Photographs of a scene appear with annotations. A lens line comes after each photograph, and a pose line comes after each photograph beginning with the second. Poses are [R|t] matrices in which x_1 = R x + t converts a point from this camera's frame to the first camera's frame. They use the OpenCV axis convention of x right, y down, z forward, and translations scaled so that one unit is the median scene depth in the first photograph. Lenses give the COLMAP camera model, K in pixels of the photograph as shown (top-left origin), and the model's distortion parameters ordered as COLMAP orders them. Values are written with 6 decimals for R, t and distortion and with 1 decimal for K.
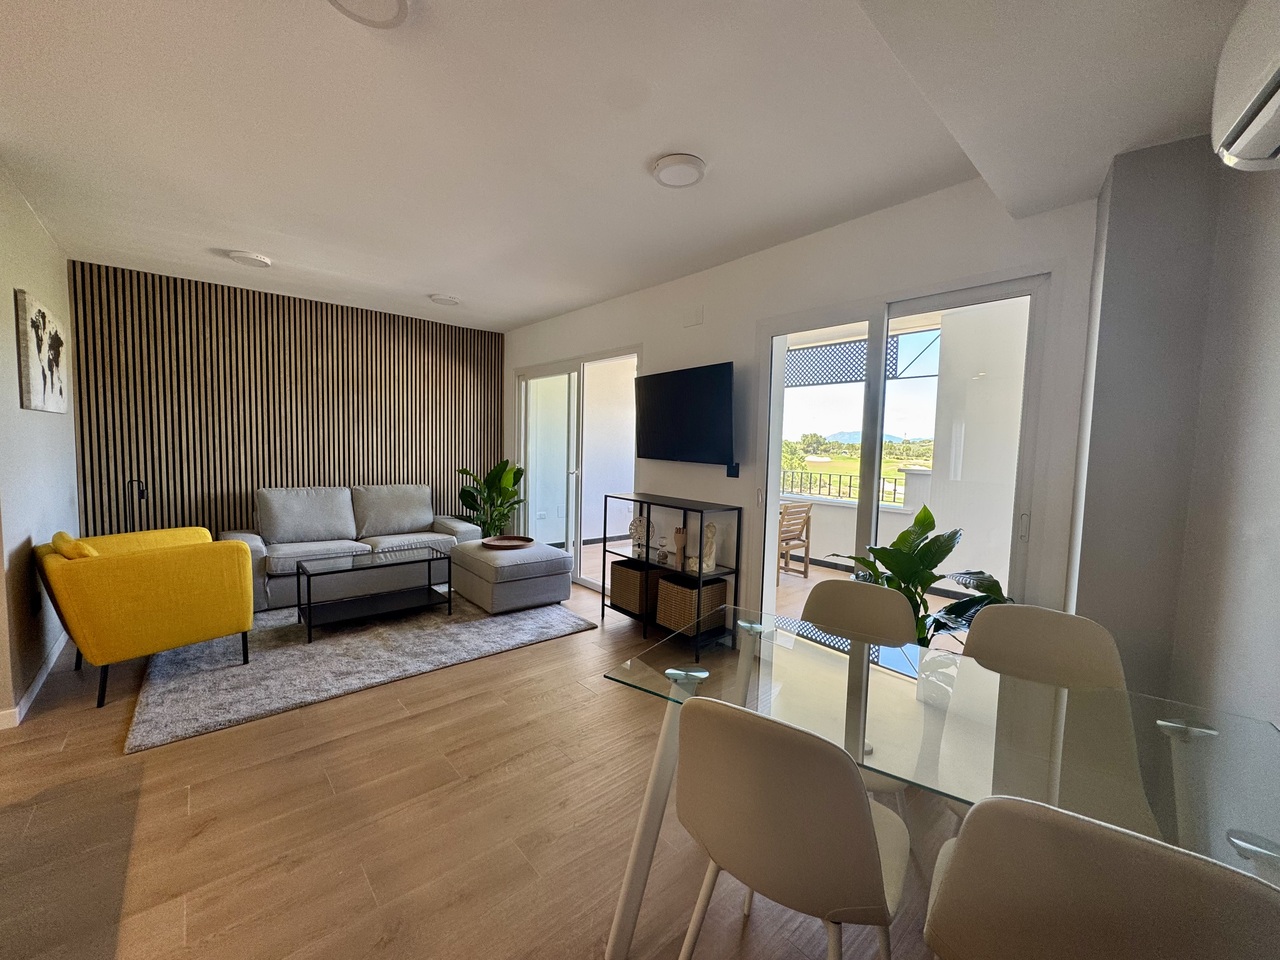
lens RADIAL K [[507.3, 0, 639.2], [0, 507.3, 478.7], [0, 0, 1]] dist [-0.005383, 0.000732]
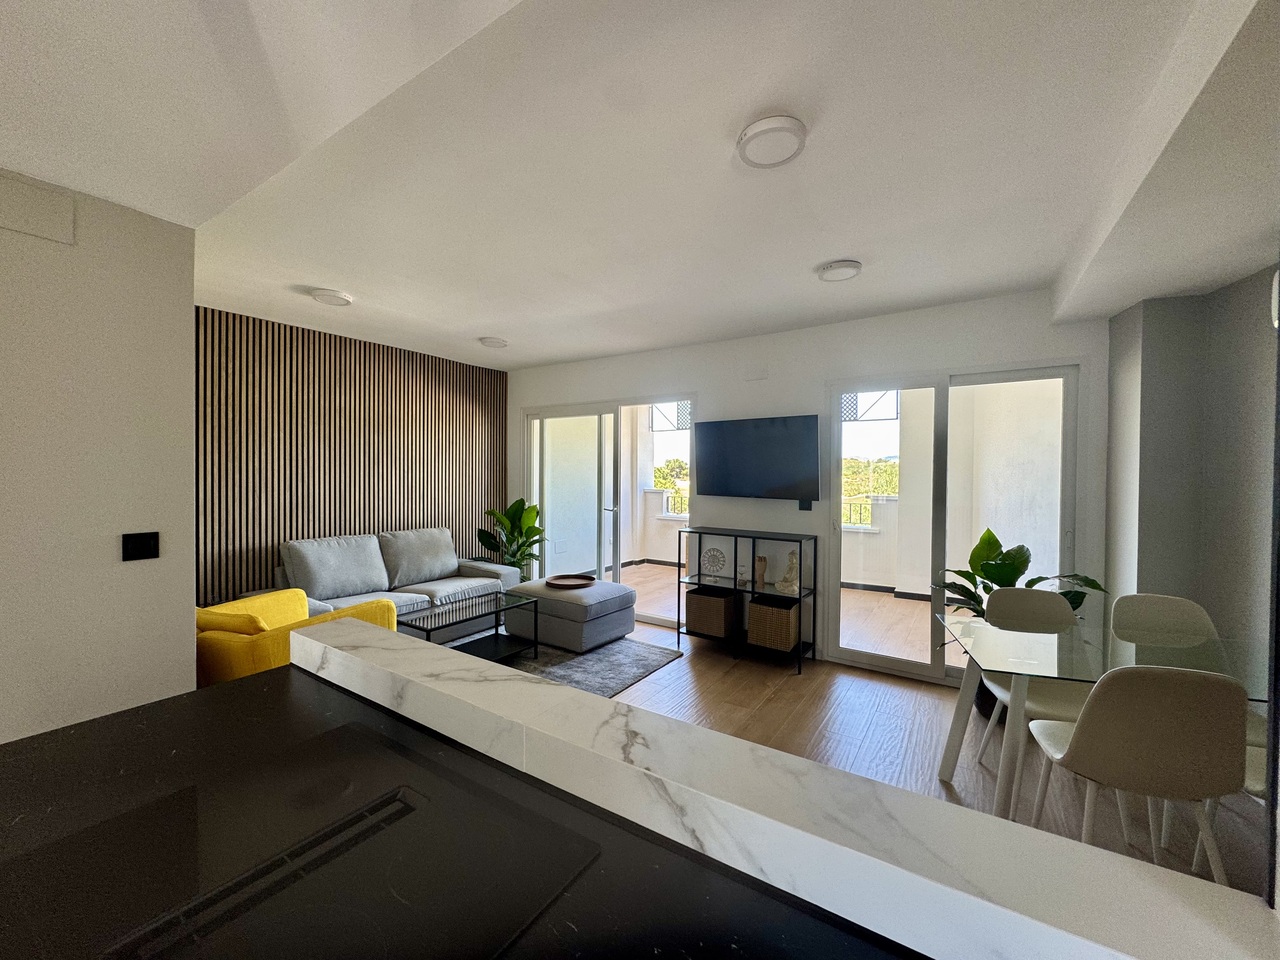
lens RADIAL K [[507.3, 0, 637.8], [0, 507.3, 479.1], [0, 0, 1]] dist [-0.005383, 0.000732]
pose [[0.965565, -0.022558, 0.259181, -0.400312], [0.035877, 0.998261, -0.046777, -0.027482], [-0.257675, 0.054465, 0.964695, -0.029703]]
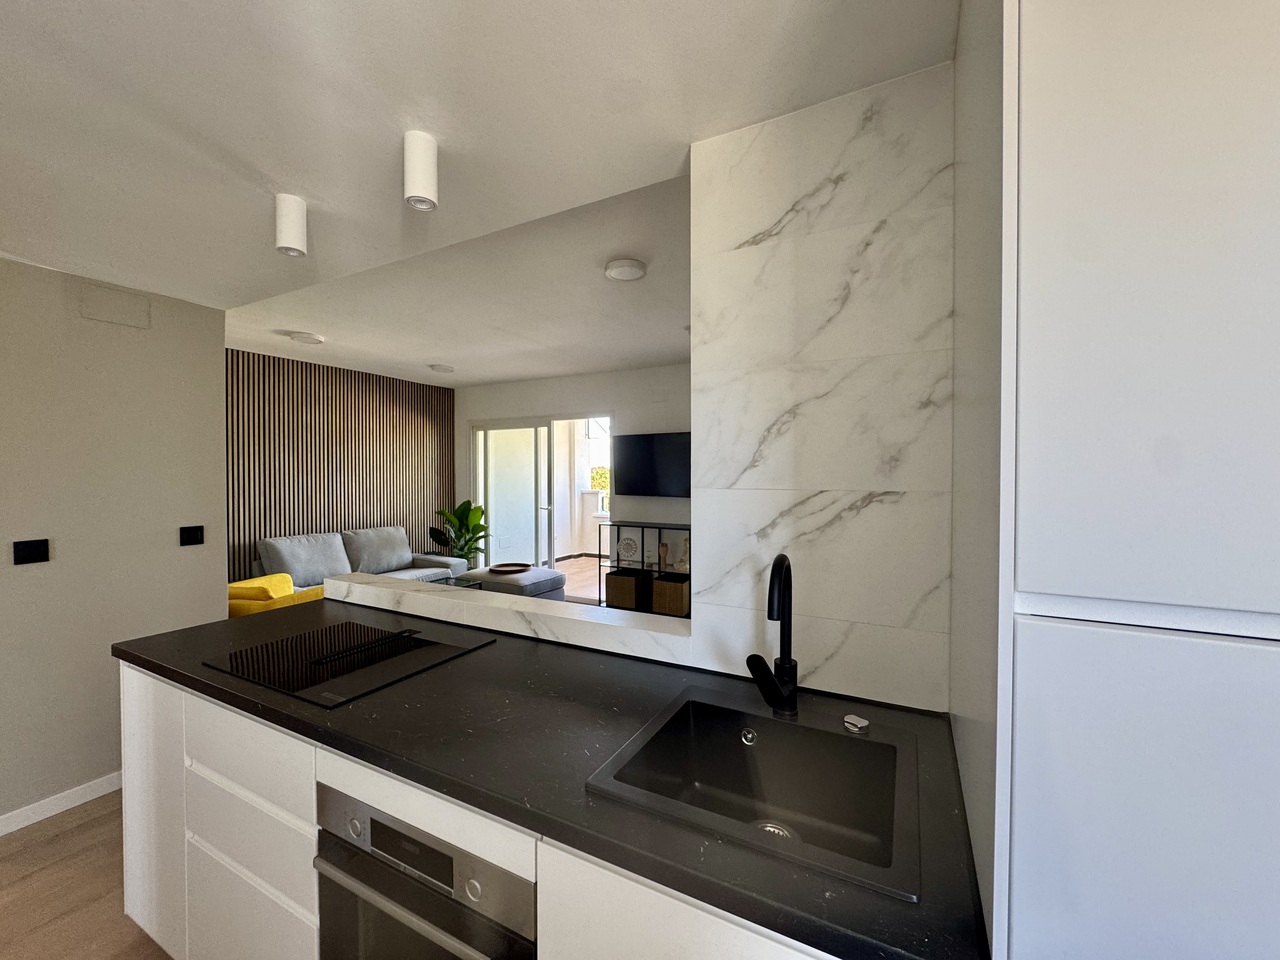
lens RADIAL K [[507.3, 0, 638.3], [0, 507.3, 479.0], [0, 0, 1]] dist [-0.005383, 0.000732]
pose [[0.936368, -0.031528, 0.349601, -0.403249], [0.050256, 0.997739, -0.044628, -0.019466], [-0.347404, 0.059358, 0.935835, -0.274548]]
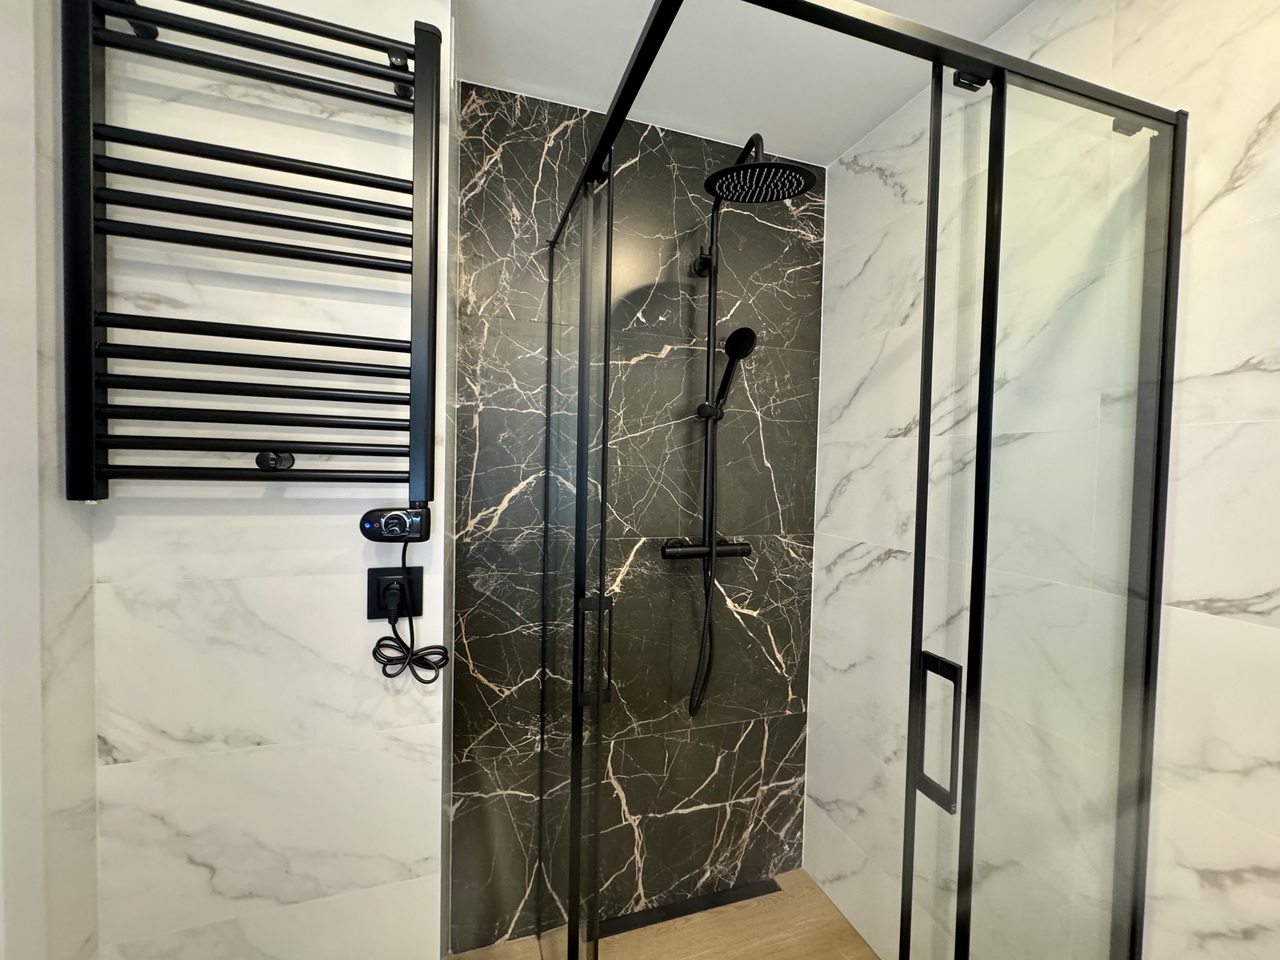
lens RADIAL K [[507.3, 0, 637.8], [0, 507.3, 478.1], [0, 0, 1]] dist [-0.005383, 0.000732]
pose [[0.914035, 0.007627, -0.405565, -0.203348], [-0.027733, 0.998659, -0.043723, -0.046149], [0.404687, 0.051212, 0.913020, -0.439949]]
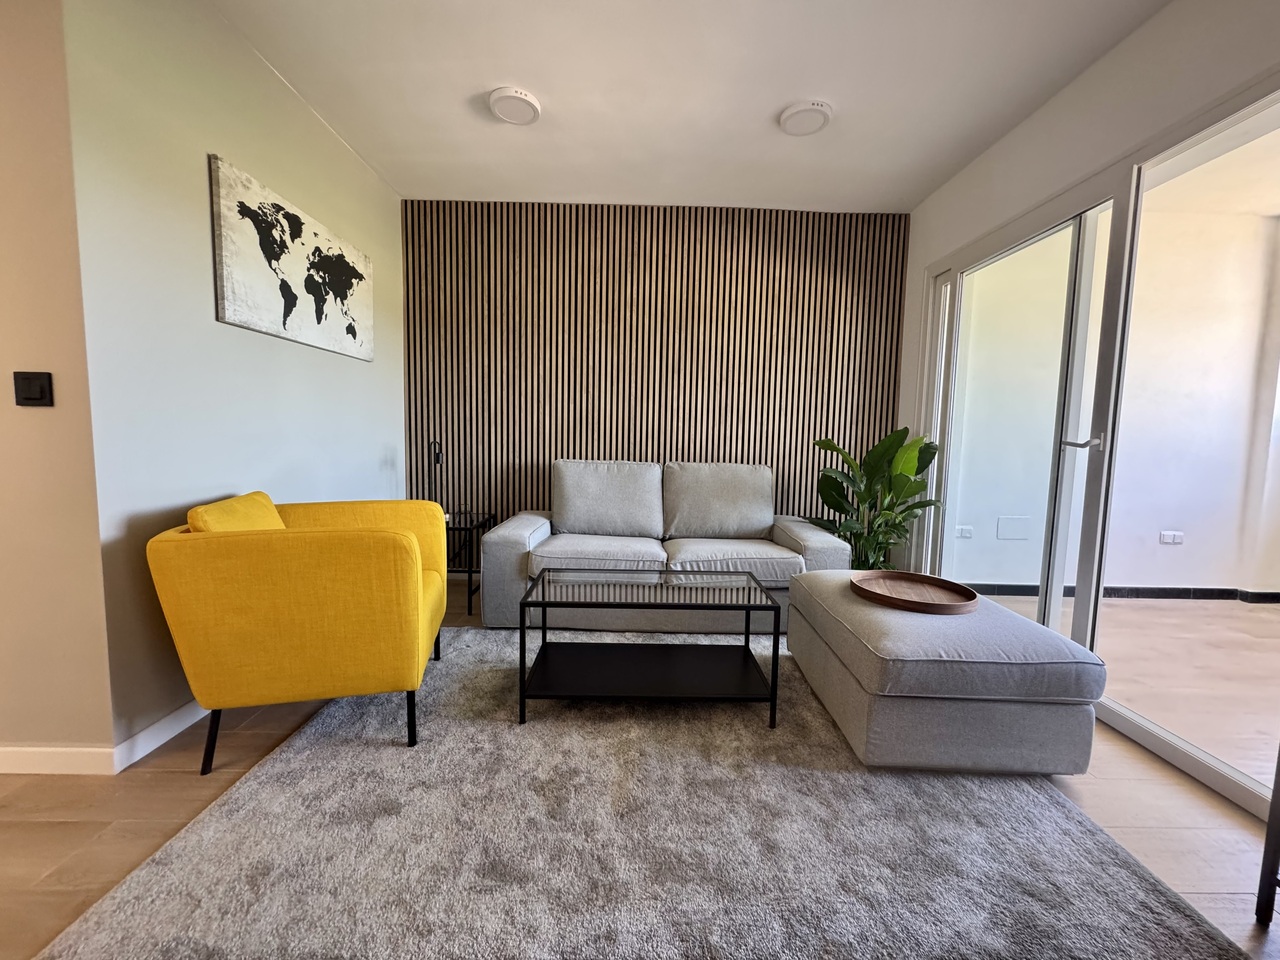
lens RADIAL K [[507.3, 0, 642.7], [0, 507.3, 478.5], [0, 0, 1]] dist [-0.005383, 0.000732]
pose [[0.764178, 0.046939, -0.643295, -0.159591], [-0.046660, 0.998758, 0.017448, 0.030533], [0.643315, 0.016683, 0.765420, 0.514071]]
